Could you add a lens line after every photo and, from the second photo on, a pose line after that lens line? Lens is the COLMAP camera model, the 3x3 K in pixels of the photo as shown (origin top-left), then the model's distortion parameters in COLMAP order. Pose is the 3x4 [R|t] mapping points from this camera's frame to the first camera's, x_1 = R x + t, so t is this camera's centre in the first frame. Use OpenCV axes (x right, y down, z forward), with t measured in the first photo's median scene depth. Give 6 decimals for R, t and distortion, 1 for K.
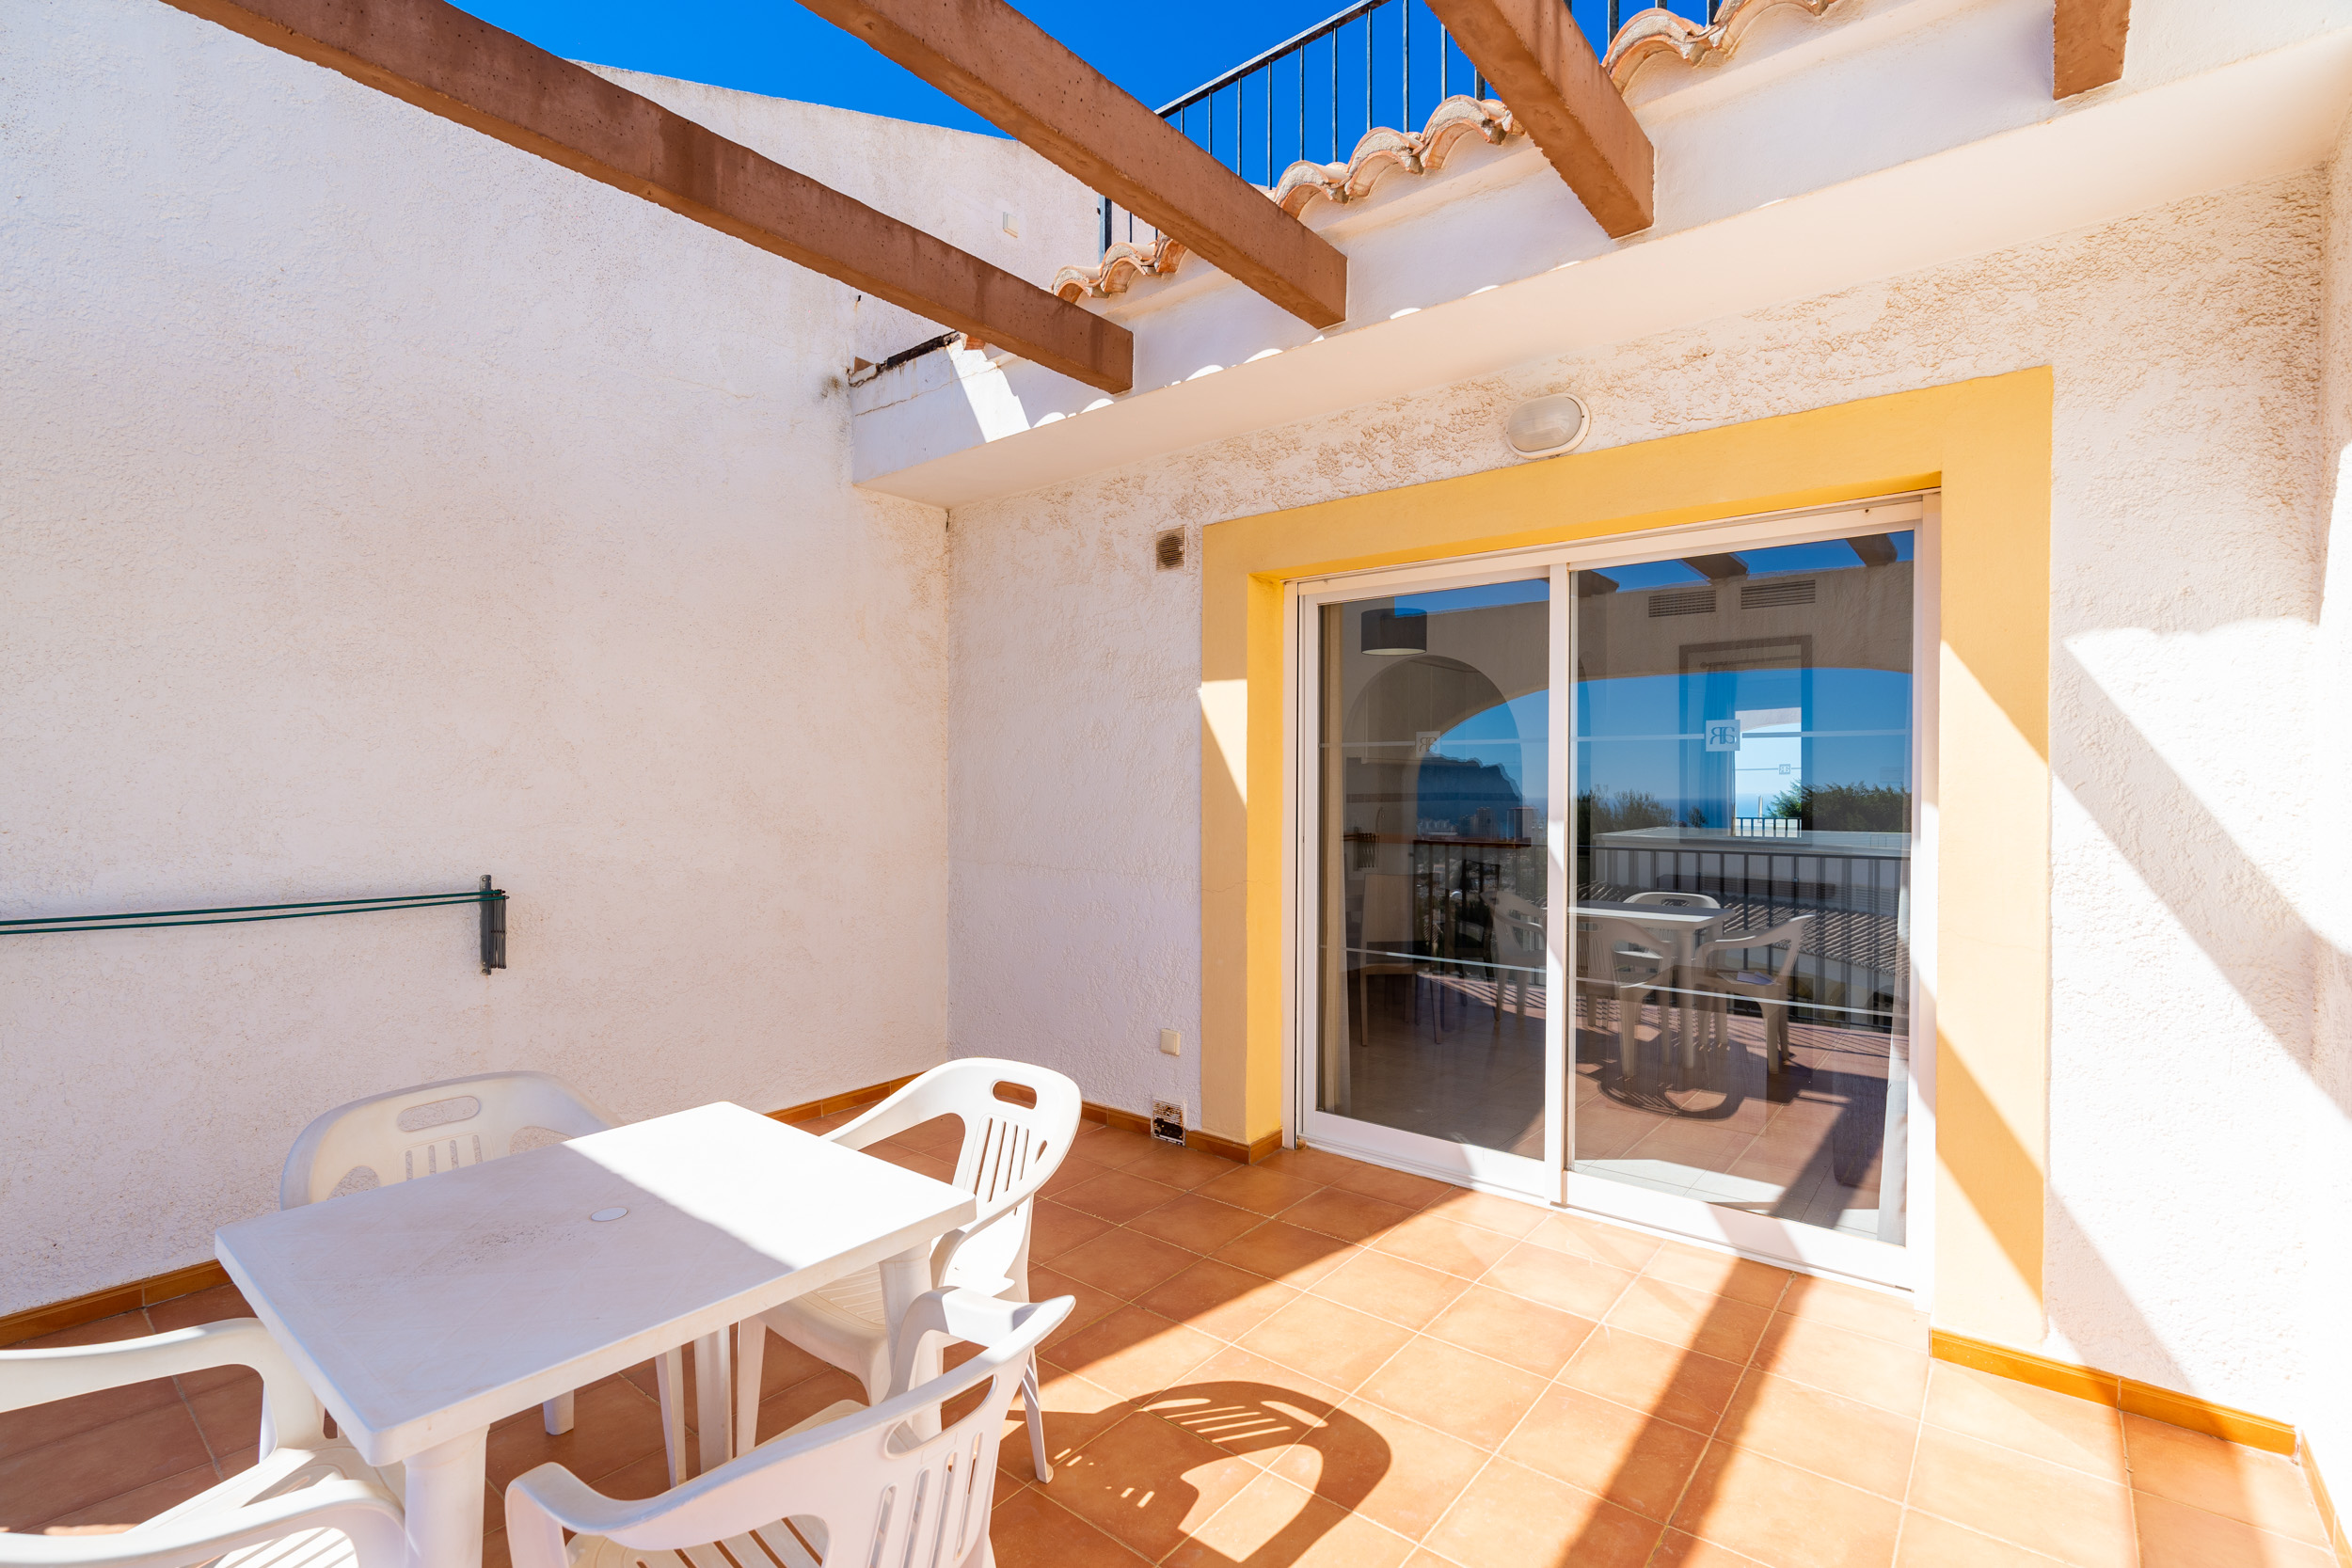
lens RADIAL K [[1071.3, 0, 1173.5], [0, 1071.3, 793.2], [0, 0, 1]] dist [-0.008185, 0.002782]
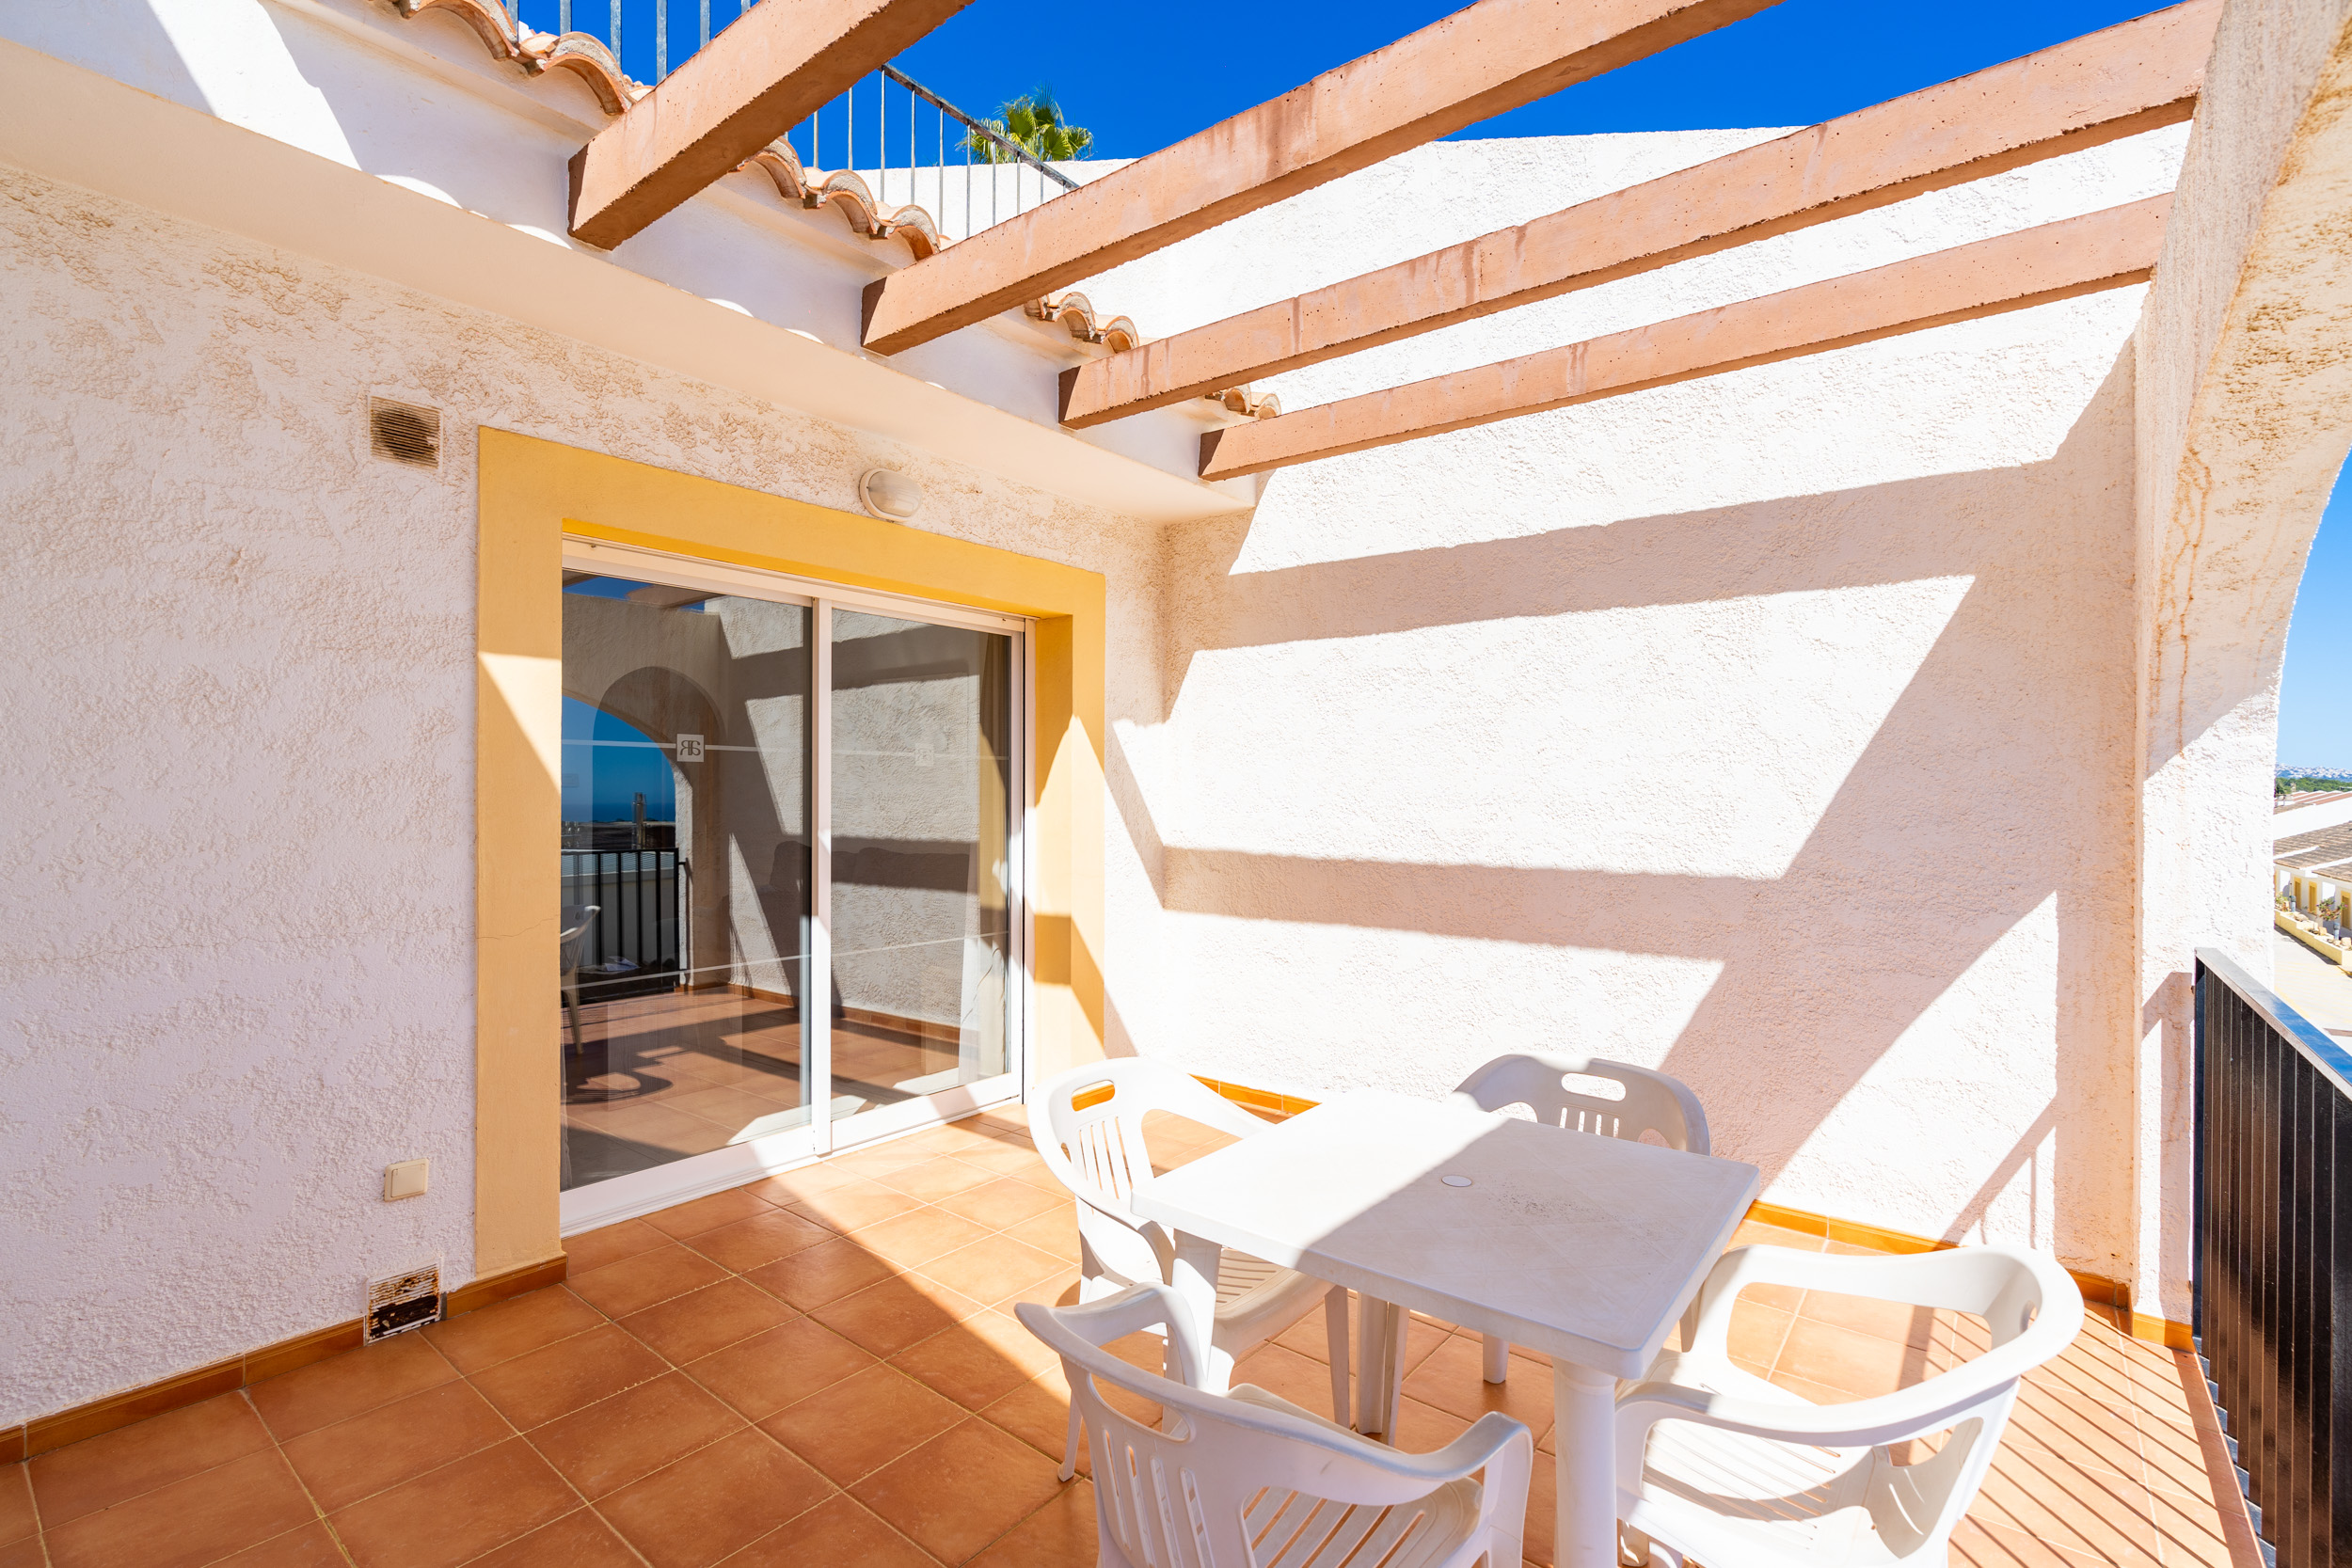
lens RADIAL K [[1071.3, 0, 1175.8], [0, 1071.3, 795.4], [0, 0, 1]] dist [-0.008185, 0.002782]
pose [[-0.018504, -0.004277, 0.999820, -0.805570], [0.004371, 0.999981, 0.004359, -0.006224], [-0.999819, 0.004451, -0.018485, 0.646897]]
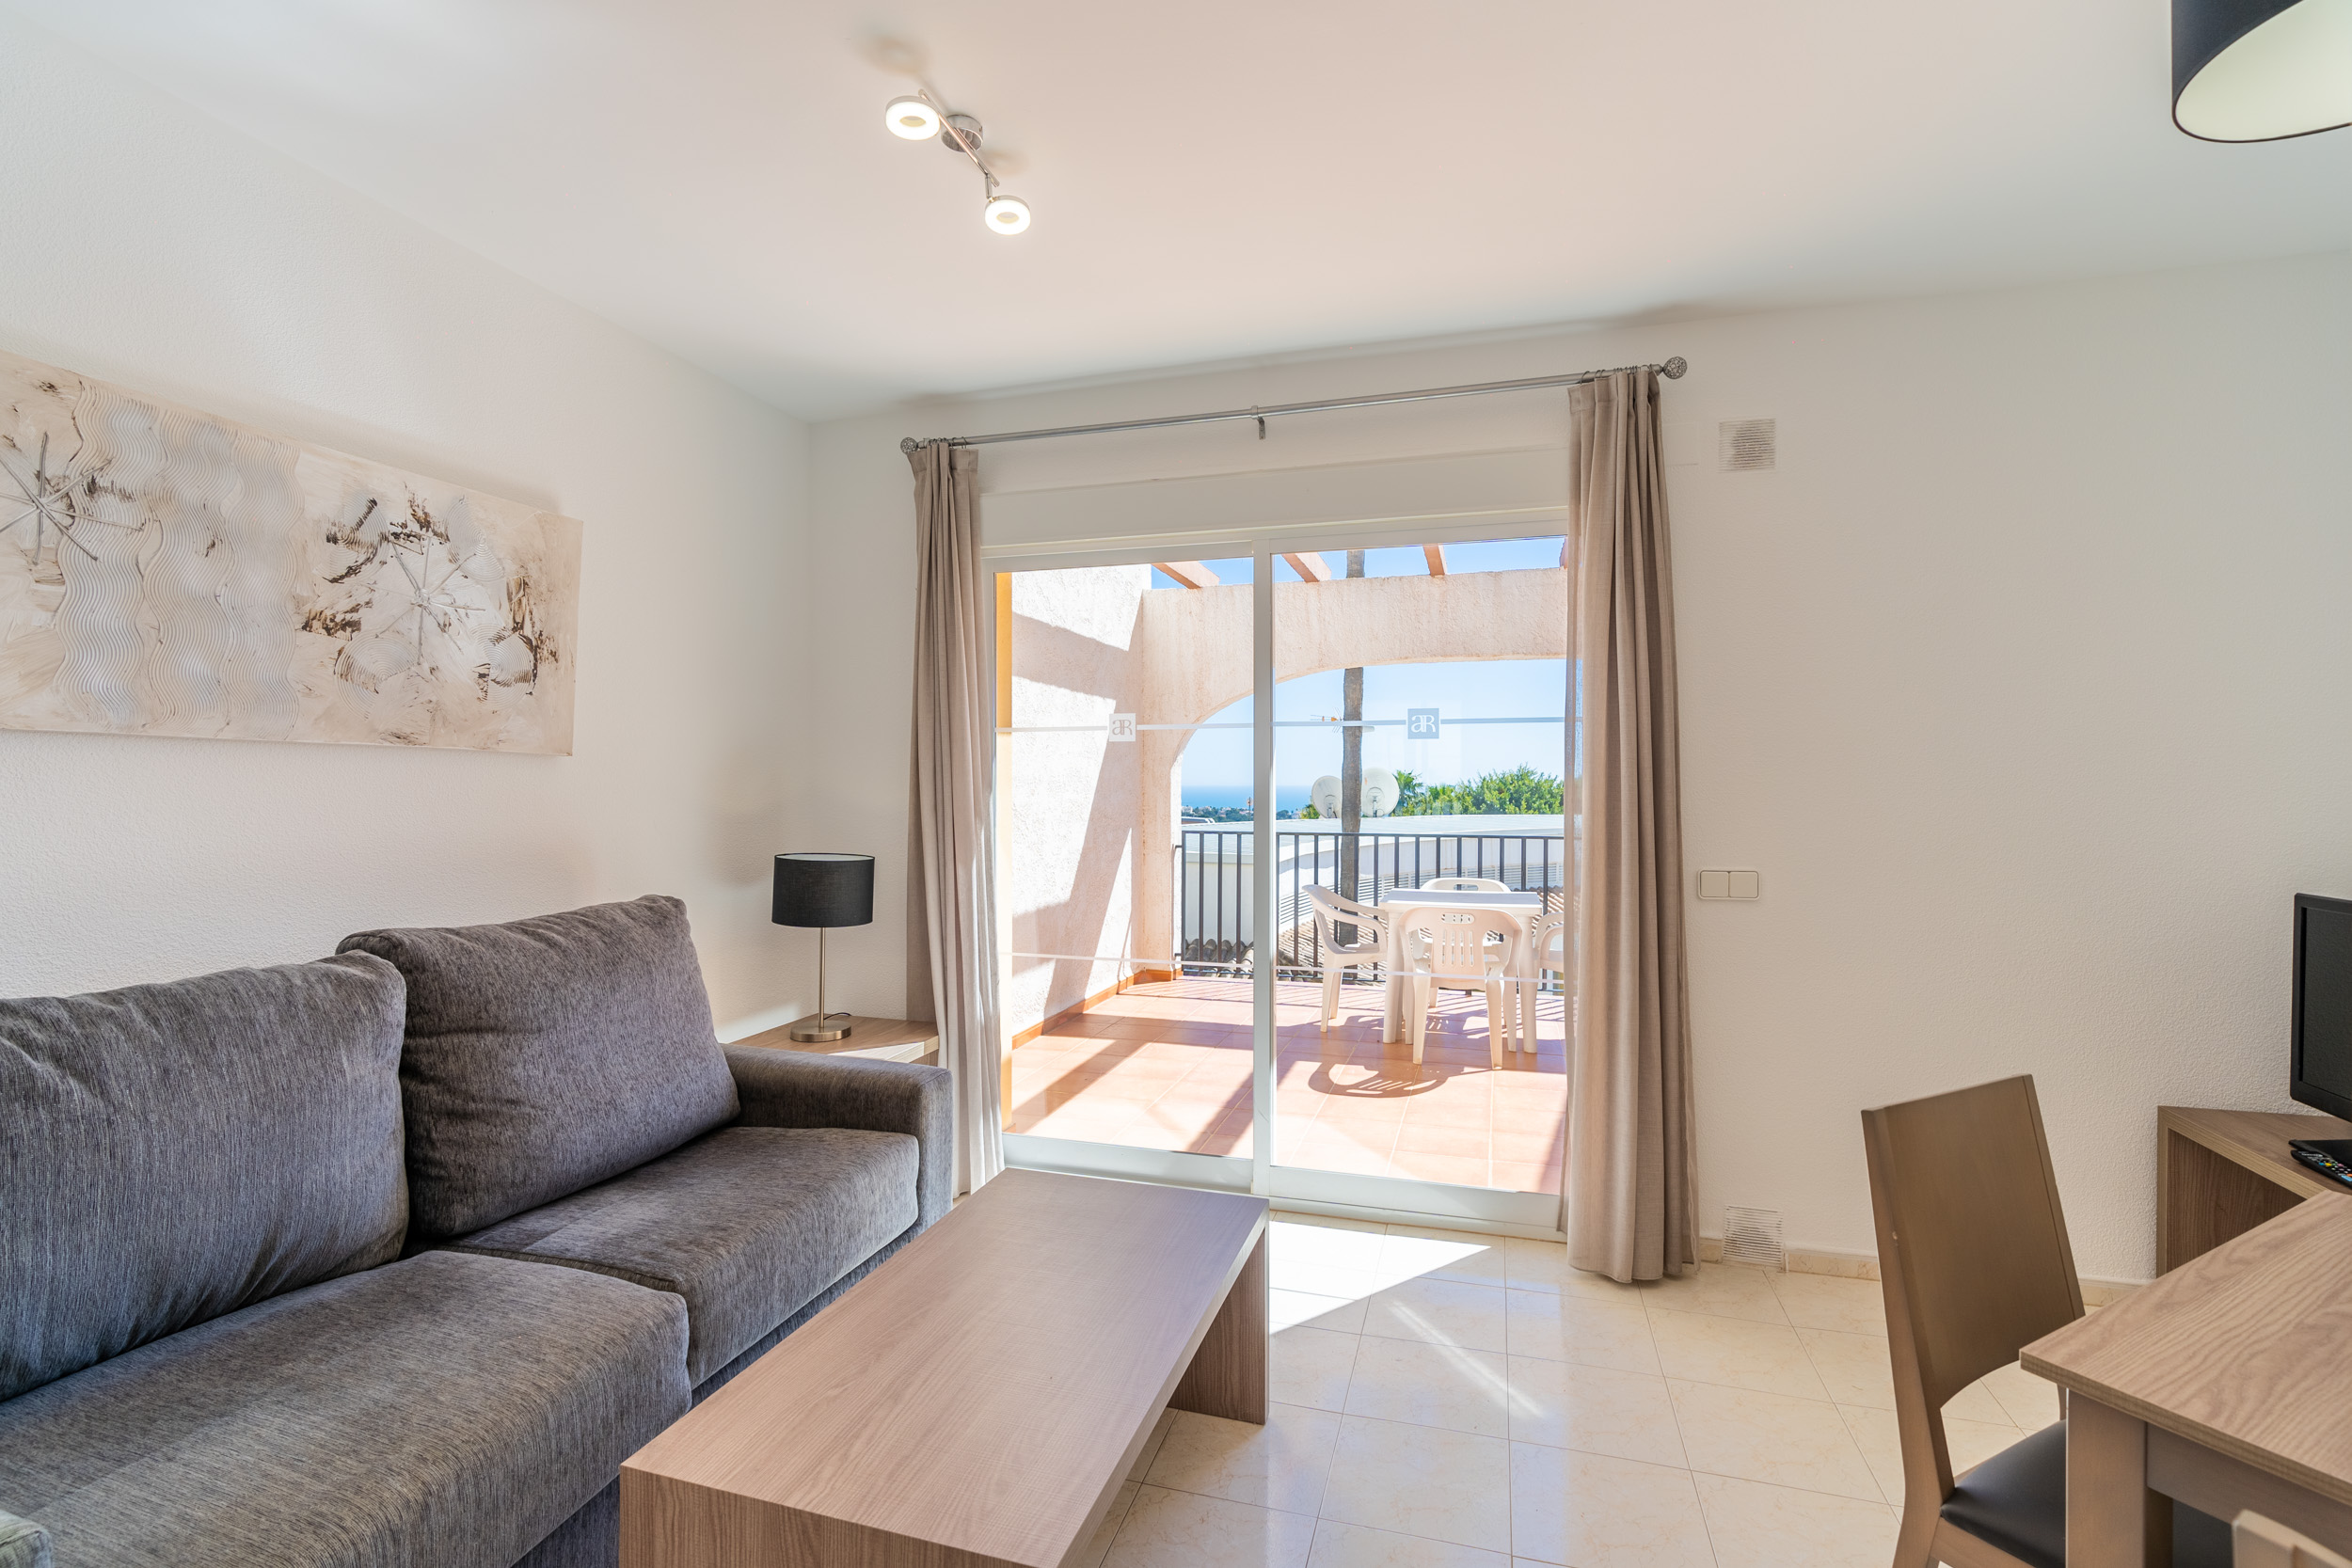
lens RADIAL K [[1071.3, 0, 1164.5], [0, 1071.3, 782.4], [0, 0, 1]] dist [-0.008185, 0.002782]
pose [[-0.926609, 0.000296, -0.376025, 0.831085], [-0.003306, 0.999955, 0.008935, -0.006218], [0.376011, 0.009522, -0.926566, 1.909517]]
